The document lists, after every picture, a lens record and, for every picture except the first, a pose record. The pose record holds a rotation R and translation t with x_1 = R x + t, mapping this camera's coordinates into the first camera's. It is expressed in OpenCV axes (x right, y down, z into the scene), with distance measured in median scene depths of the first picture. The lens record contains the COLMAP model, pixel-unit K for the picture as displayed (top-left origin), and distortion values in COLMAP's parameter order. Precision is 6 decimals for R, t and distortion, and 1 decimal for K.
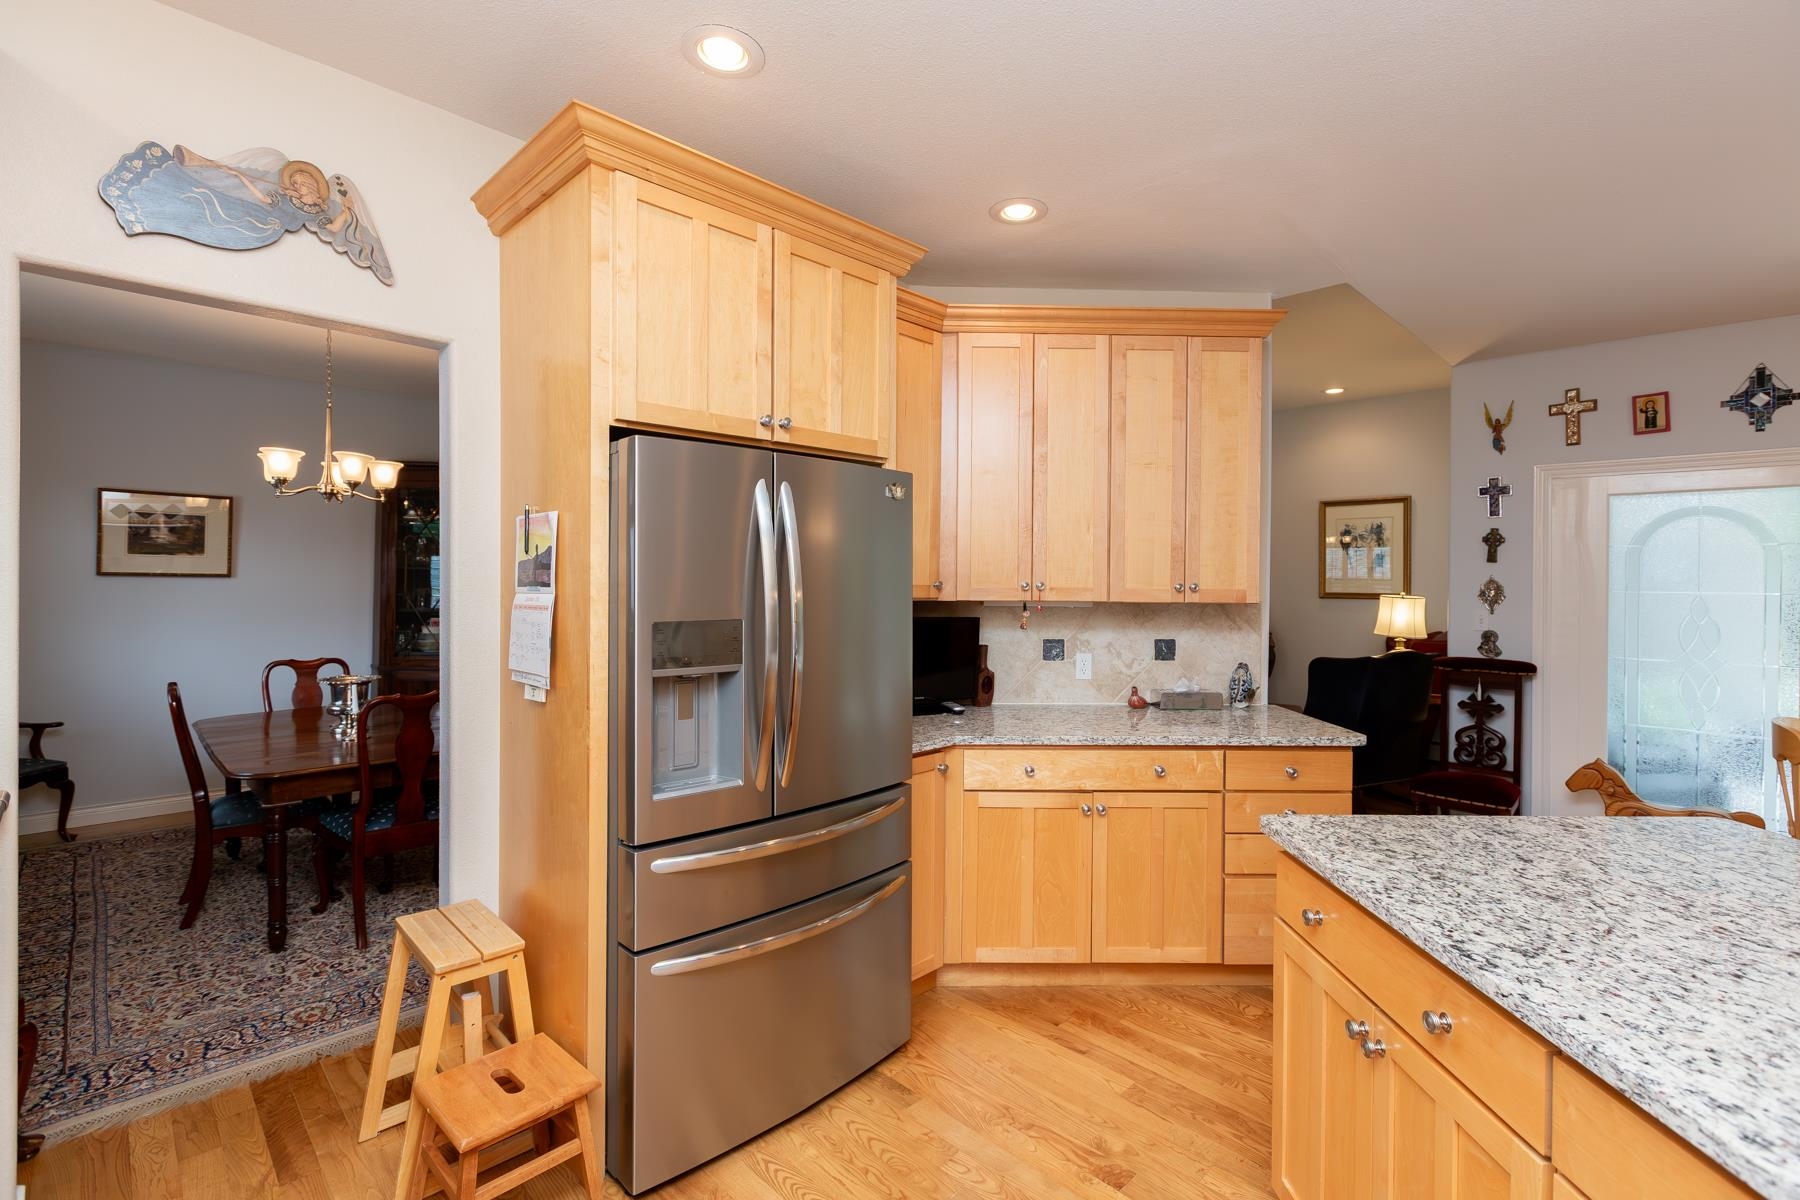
lens RADIAL K [[812.5, 0, 915.8], [0, 812.5, 585.1], [0, 0, 1]] dist [0.004217, -0.001212]
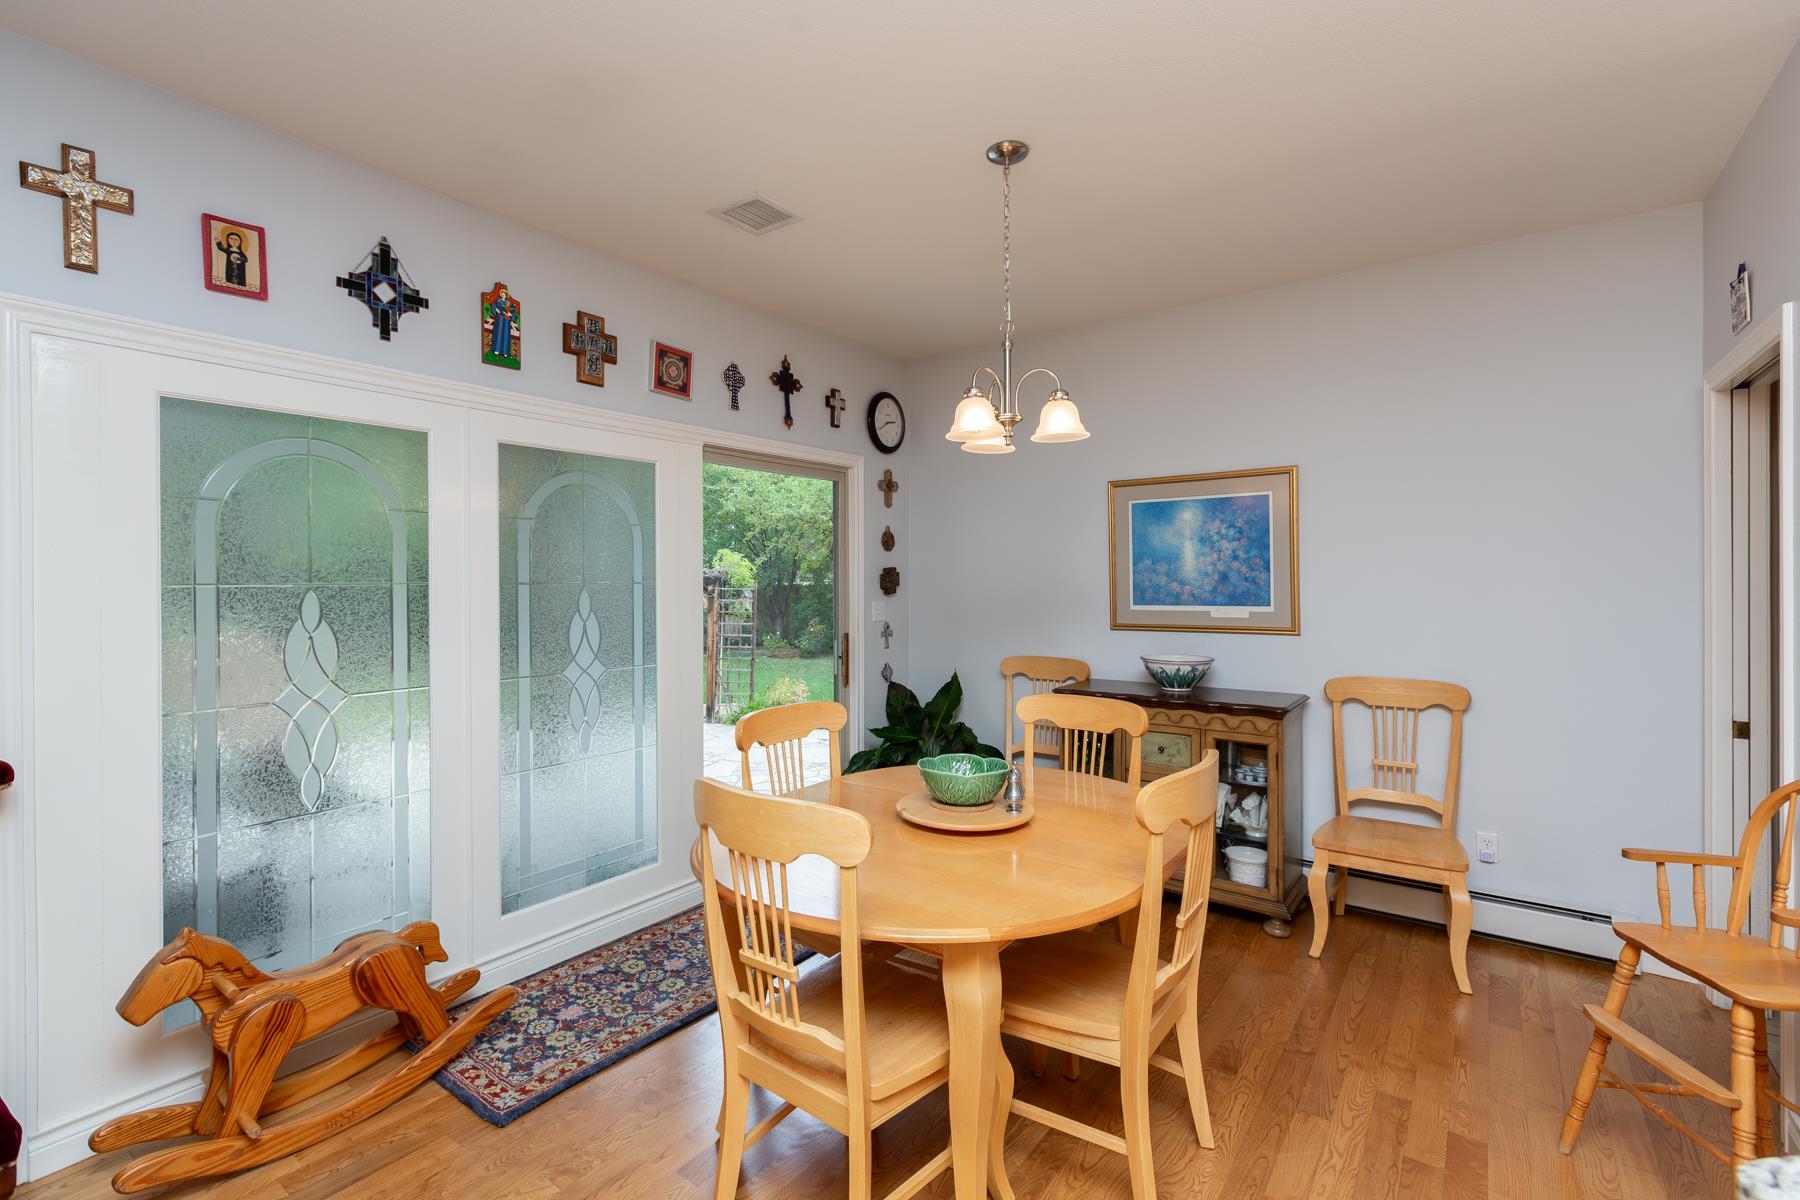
lens RADIAL K [[812.5, 0, 877.3], [0, 812.5, 580.7], [0, 0, 1]] dist [0.004217, -0.001212]
pose [[-0.130412, -0.010412, 0.991405, 0.304373], [0.007636, 0.999905, 0.011506, 0.003382], [-0.991430, 0.009071, -0.130320, 0.651664]]
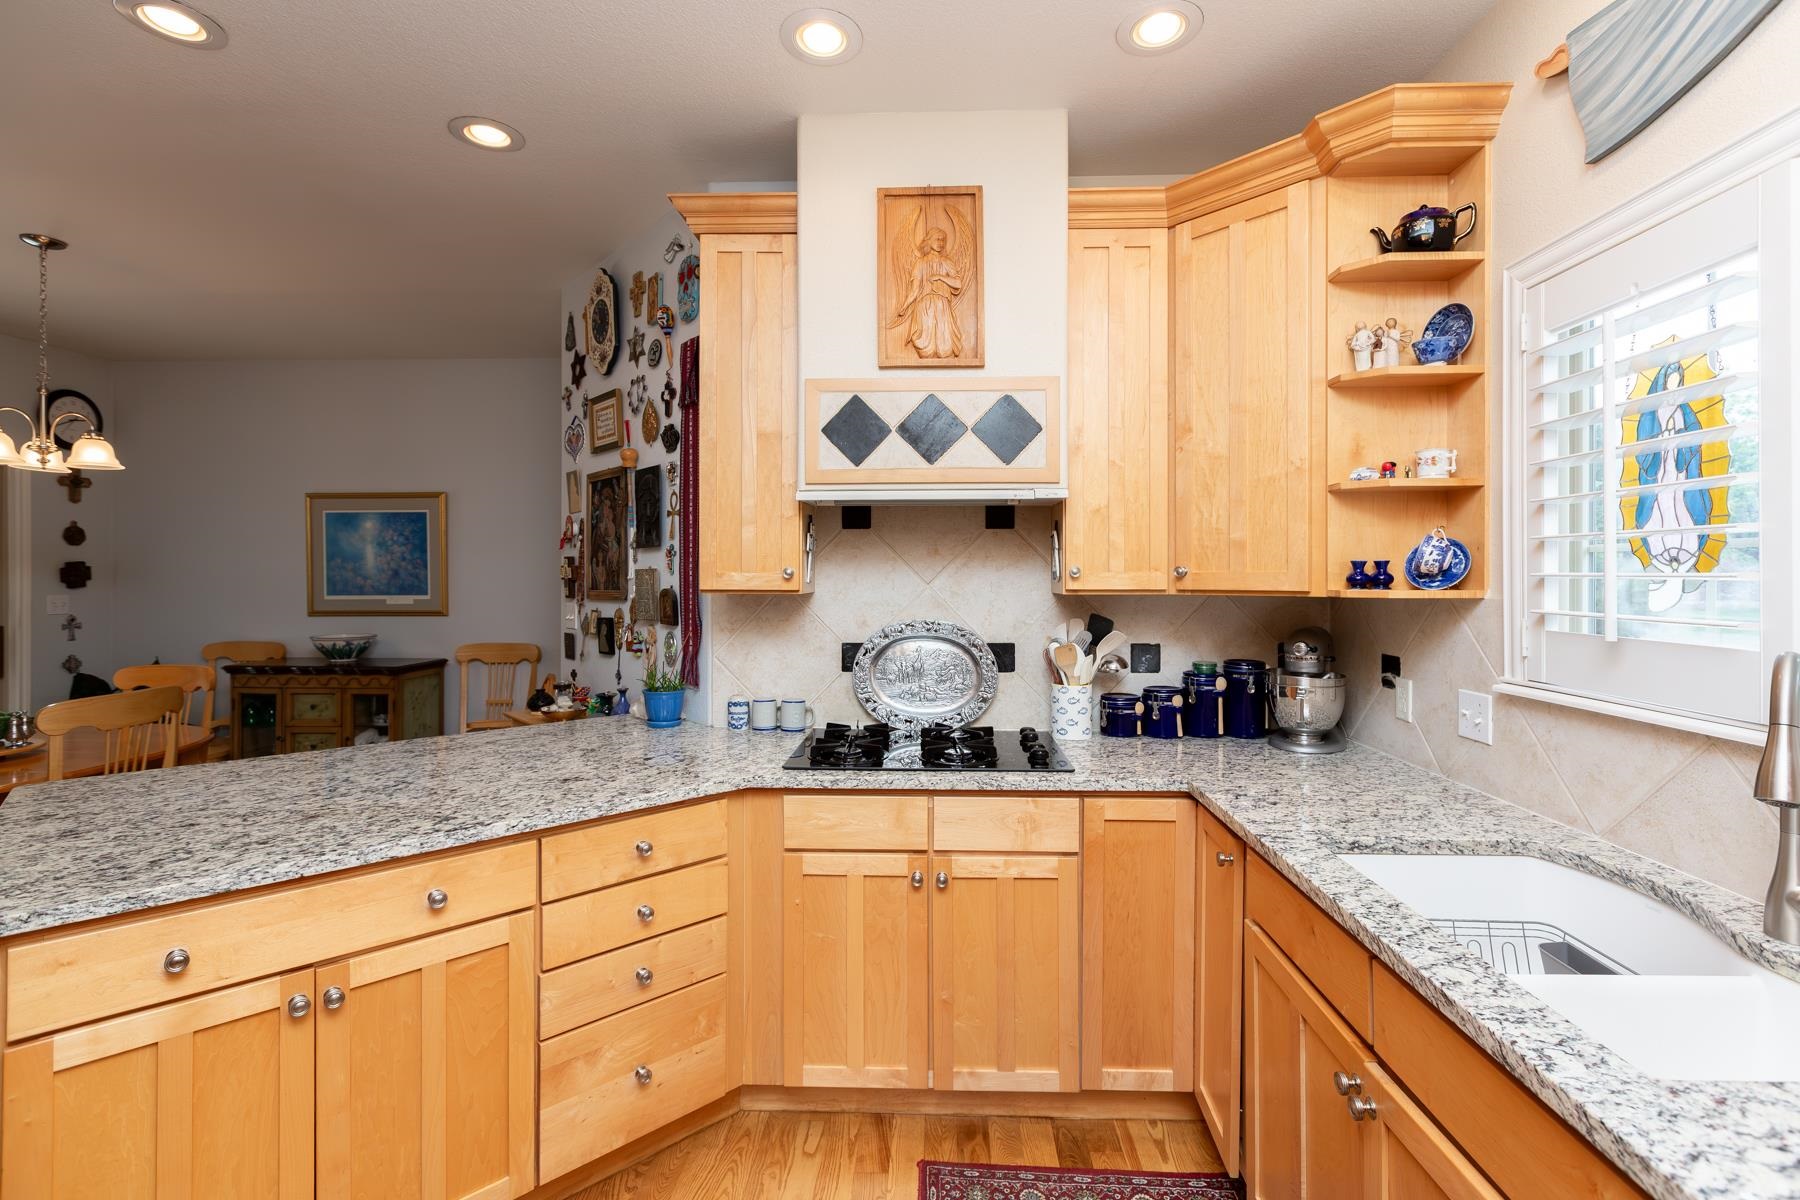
lens RADIAL K [[812.5, 0, 914.1], [0, 812.5, 579.4], [0, 0, 1]] dist [0.004217, -0.001212]
pose [[-0.680816, -0.013161, 0.732336, -0.248098], [-0.004733, 0.999897, 0.013570, 0.002067], [-0.732439, 0.005773, -0.680808, 0.397894]]
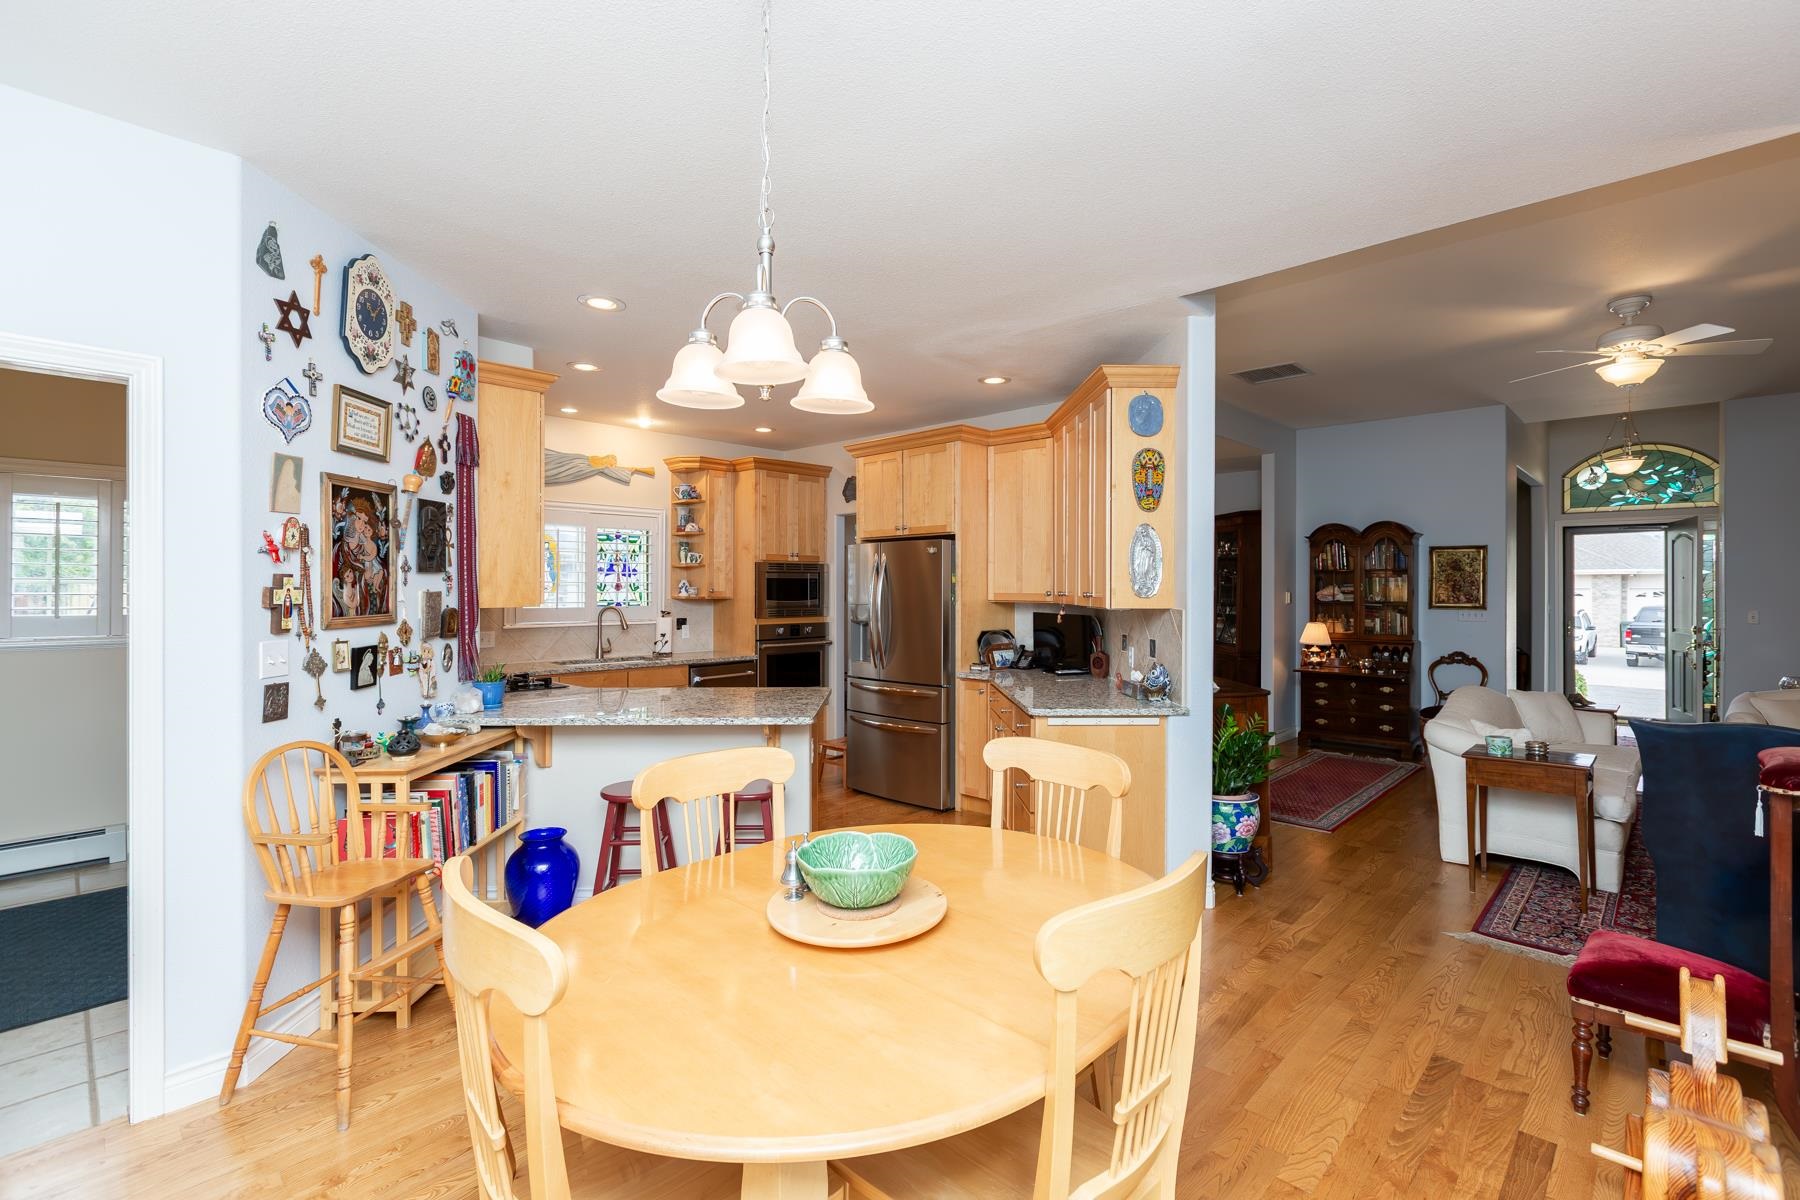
lens RADIAL K [[812.5, 0, 908.8], [0, 812.5, 588.5], [0, 0, 1]] dist [0.004217, -0.001212]
pose [[0.020450, -0.008085, -0.999758, 1.294521], [-0.007730, 0.999936, -0.008244, 0.003795], [0.999761, 0.007897, 0.020386, 0.538691]]
